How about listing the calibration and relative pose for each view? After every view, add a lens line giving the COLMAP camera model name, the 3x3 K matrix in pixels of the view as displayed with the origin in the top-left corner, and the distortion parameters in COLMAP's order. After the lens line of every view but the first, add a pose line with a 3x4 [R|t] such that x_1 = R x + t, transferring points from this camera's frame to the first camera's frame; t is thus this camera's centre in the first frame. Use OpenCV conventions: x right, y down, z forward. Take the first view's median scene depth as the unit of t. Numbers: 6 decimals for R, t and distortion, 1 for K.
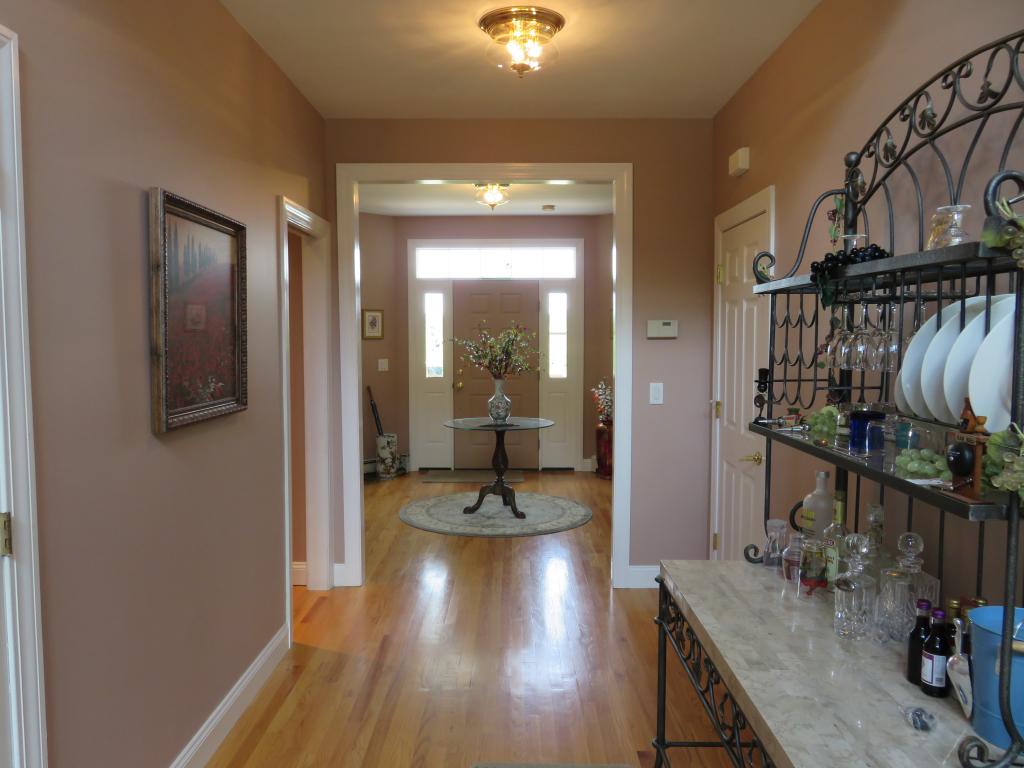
lens RADIAL K [[773.4, 0, 496.3], [0, 773.4, 385.7], [0, 0, 1]] dist [-0.003250, 0.005741]
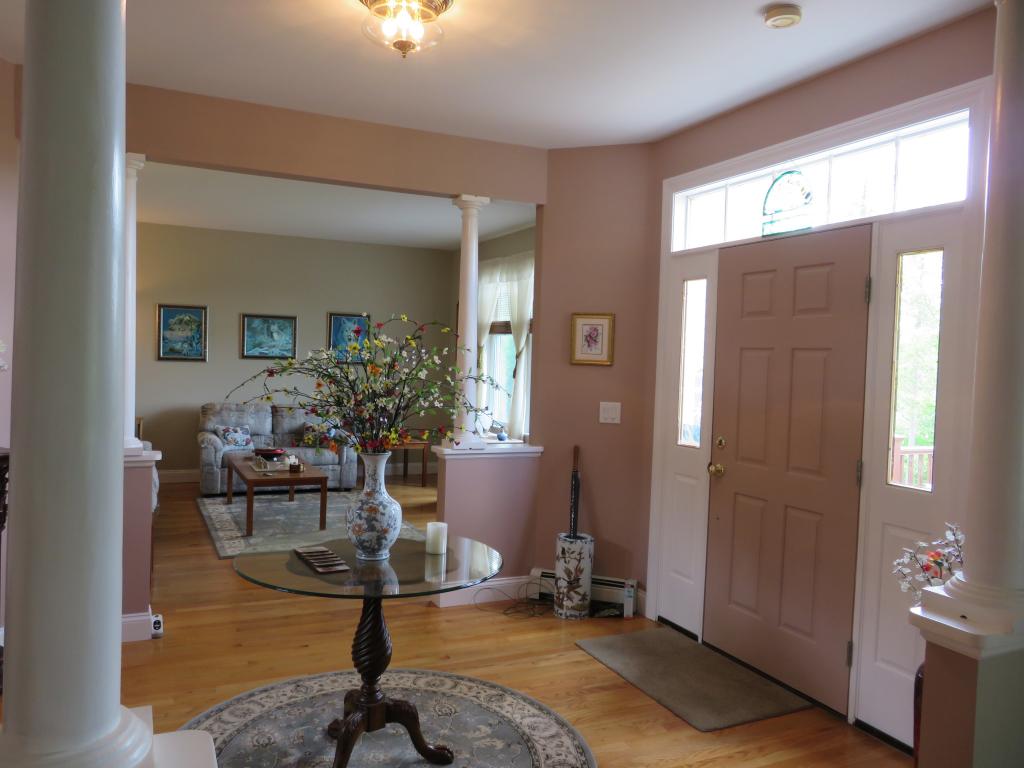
lens RADIAL K [[773.4, 0, 496.3], [0, 773.4, 385.7], [0, 0, 1]] dist [-0.003250, 0.005741]
pose [[0.434690, 0.051513, -0.899106, 0.319000], [-0.091443, 0.995728, 0.012839, -0.045489], [0.895926, 0.076636, 0.437543, 0.676356]]
